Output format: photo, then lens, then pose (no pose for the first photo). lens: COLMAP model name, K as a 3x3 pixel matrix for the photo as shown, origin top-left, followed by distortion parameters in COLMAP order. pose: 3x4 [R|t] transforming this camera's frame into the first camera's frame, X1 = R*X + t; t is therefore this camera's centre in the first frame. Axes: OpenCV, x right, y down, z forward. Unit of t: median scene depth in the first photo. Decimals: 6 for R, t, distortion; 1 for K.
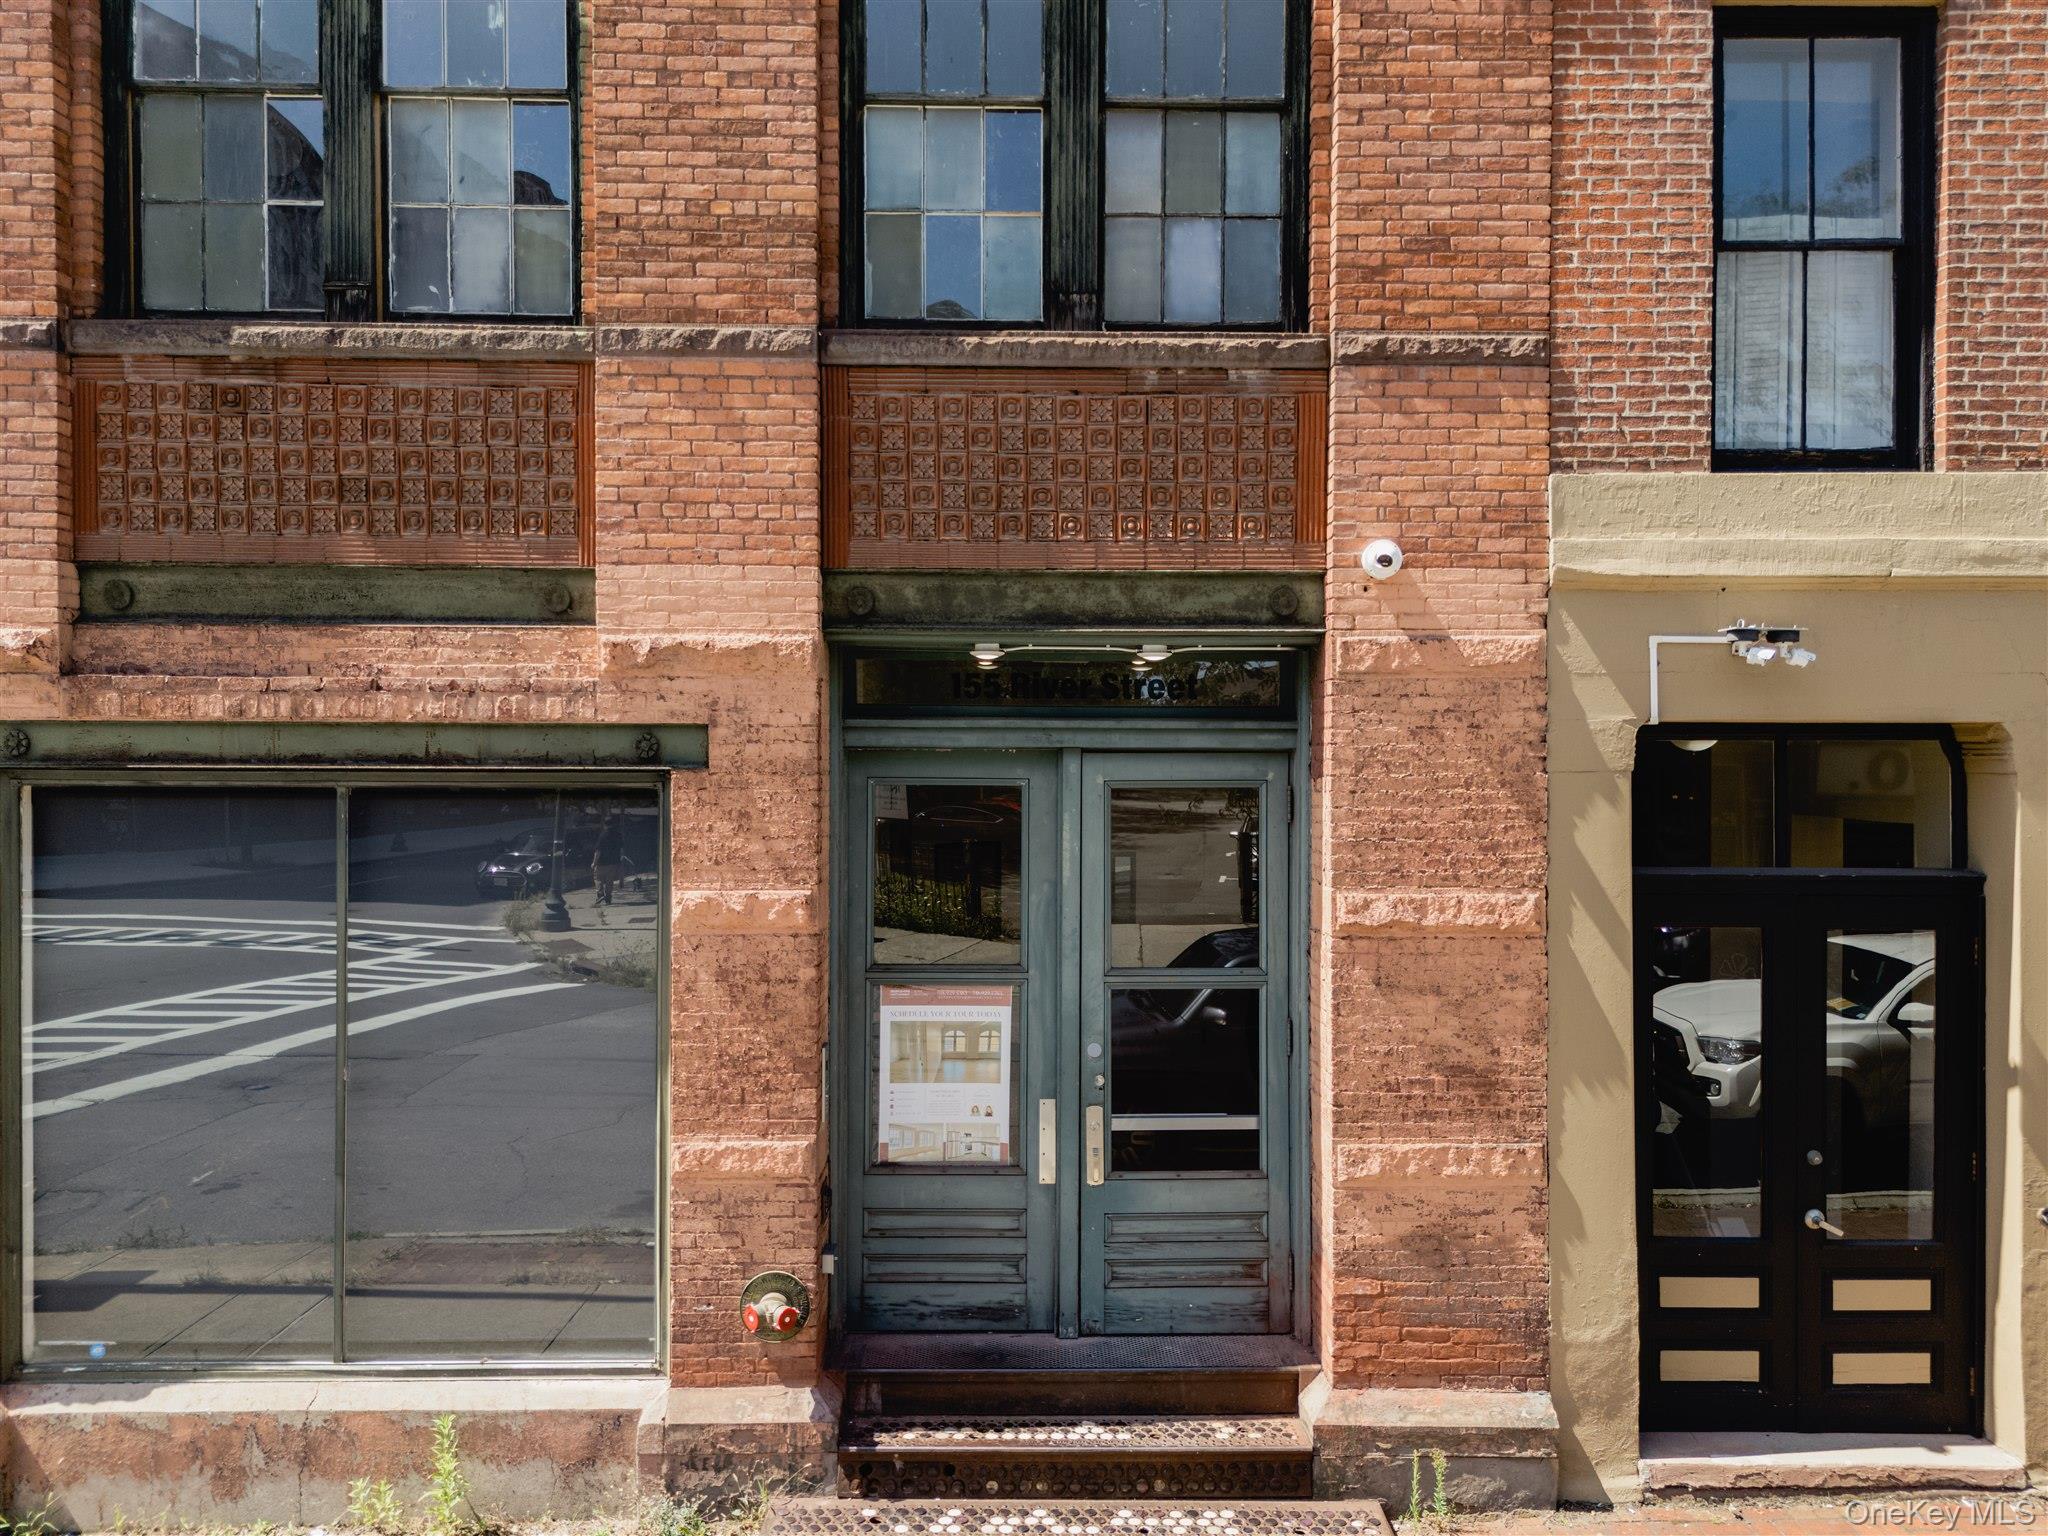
lens RADIAL K [[1533.7, 0, 1037.1], [0, 1533.7, 767.7], [0, 0, 1]] dist [0.066964, -0.057675]
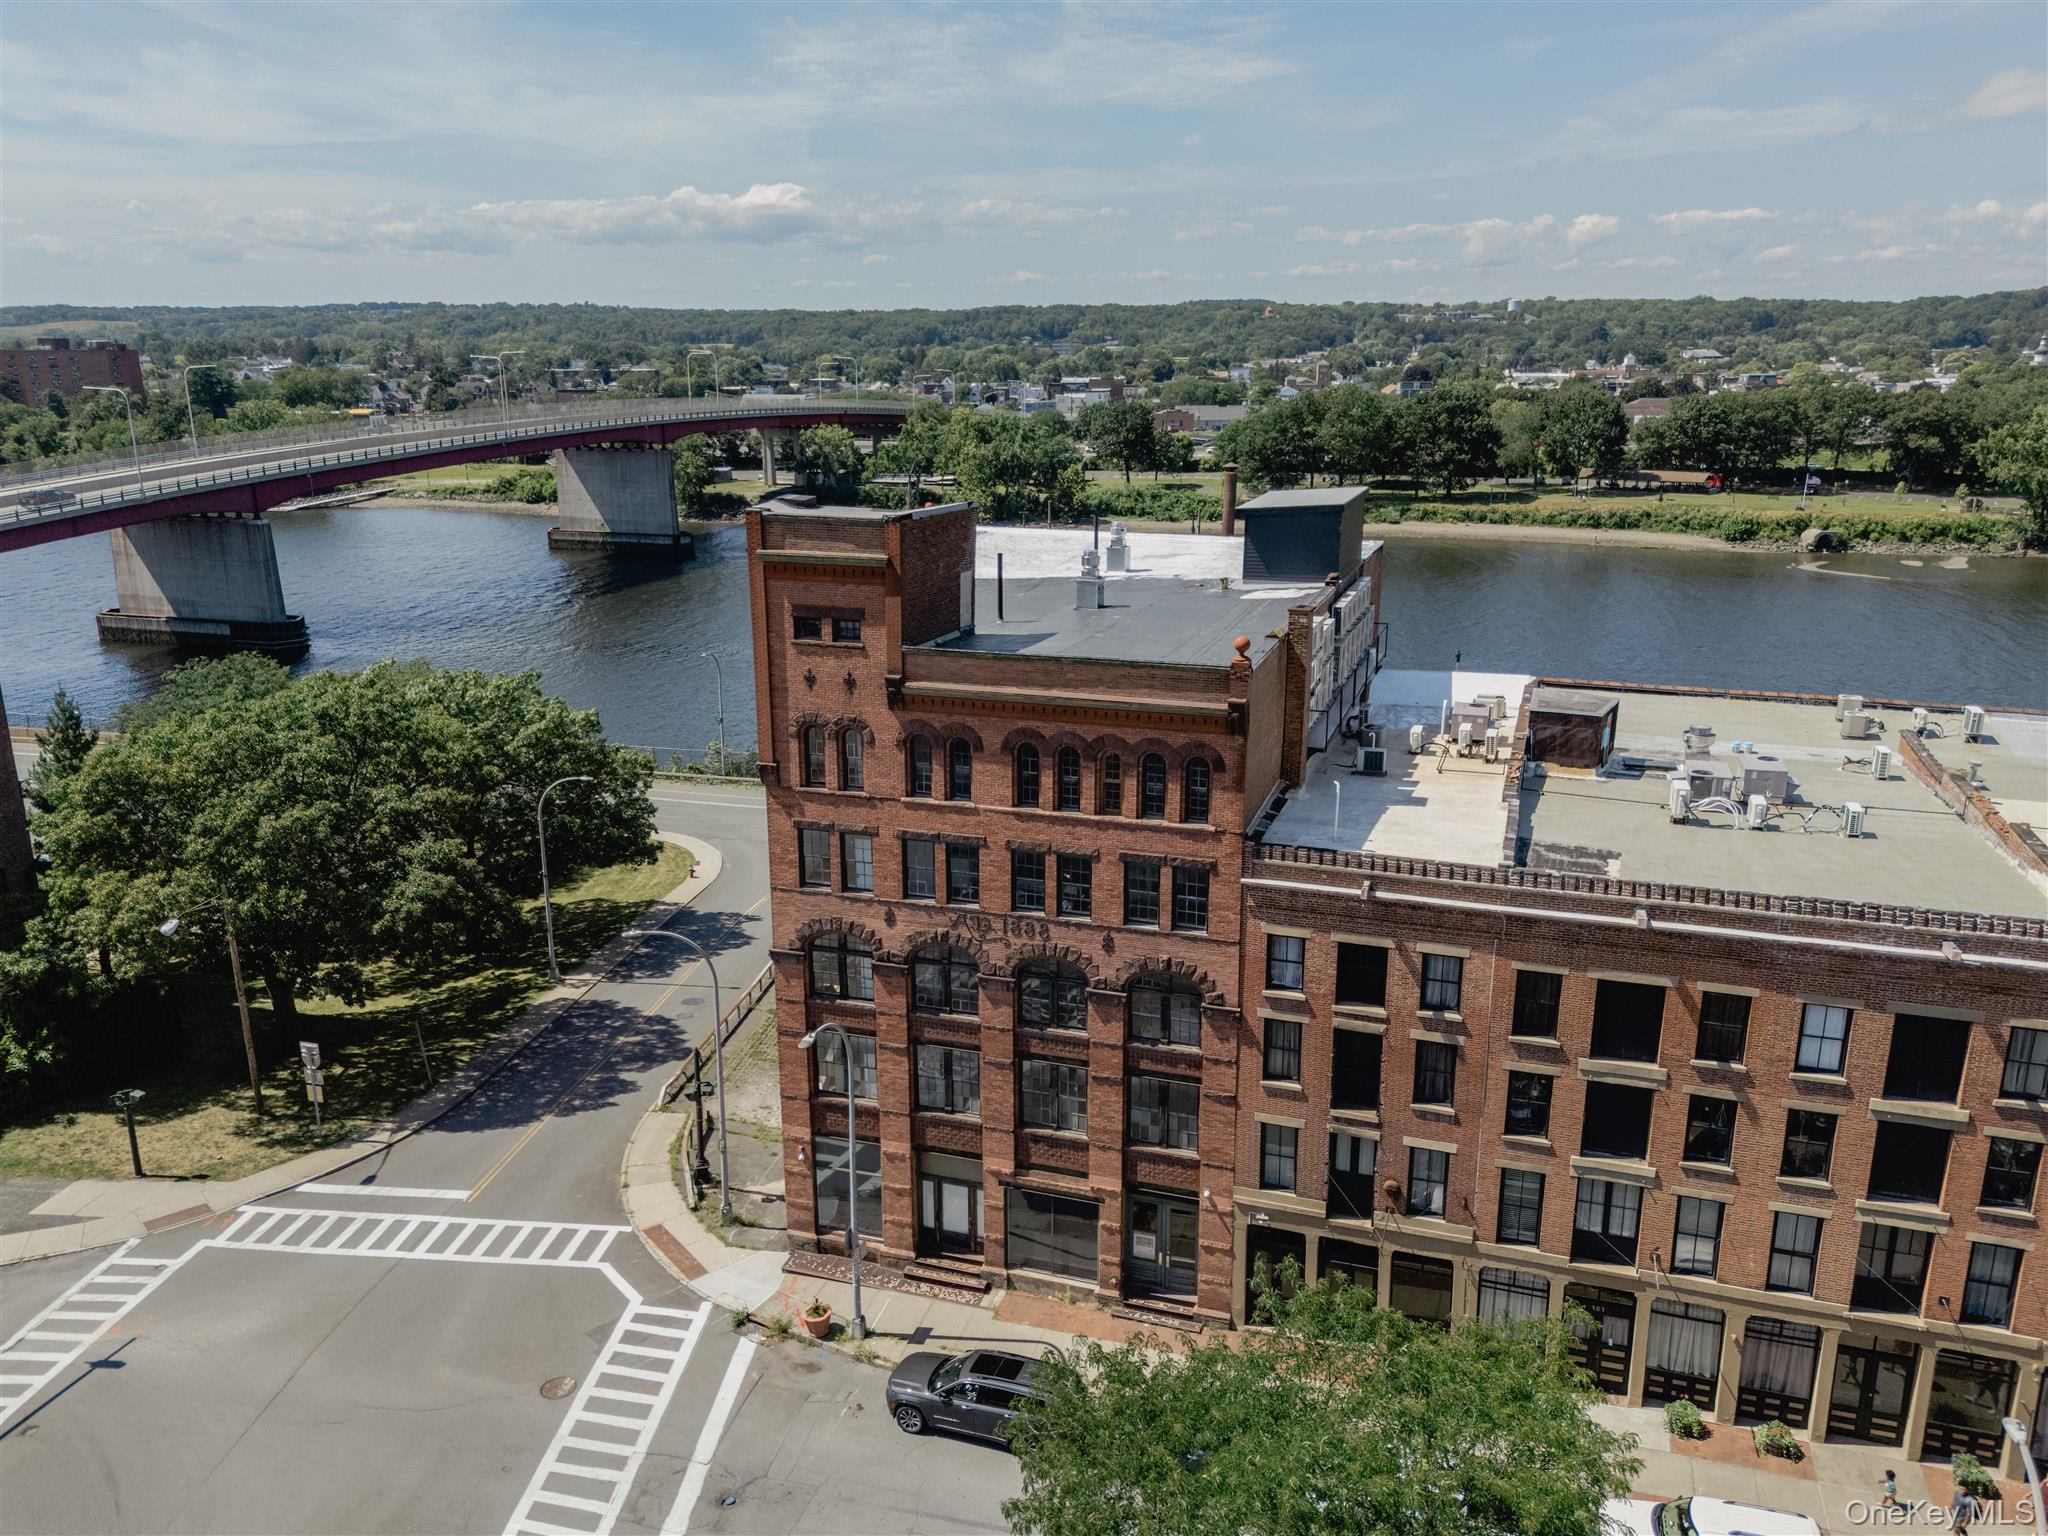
lens RADIAL K [[1533.7, 0, 1037.1], [0, 1533.7, 767.7], [0, 0, 1]] dist [0.066964, -0.057675]
pose [[0.947507, 0.081295, -0.309228, 1.373858], [0.003354, 0.964556, 0.263857, -3.487597], [0.319718, -0.251043, 0.913651, -4.560600]]
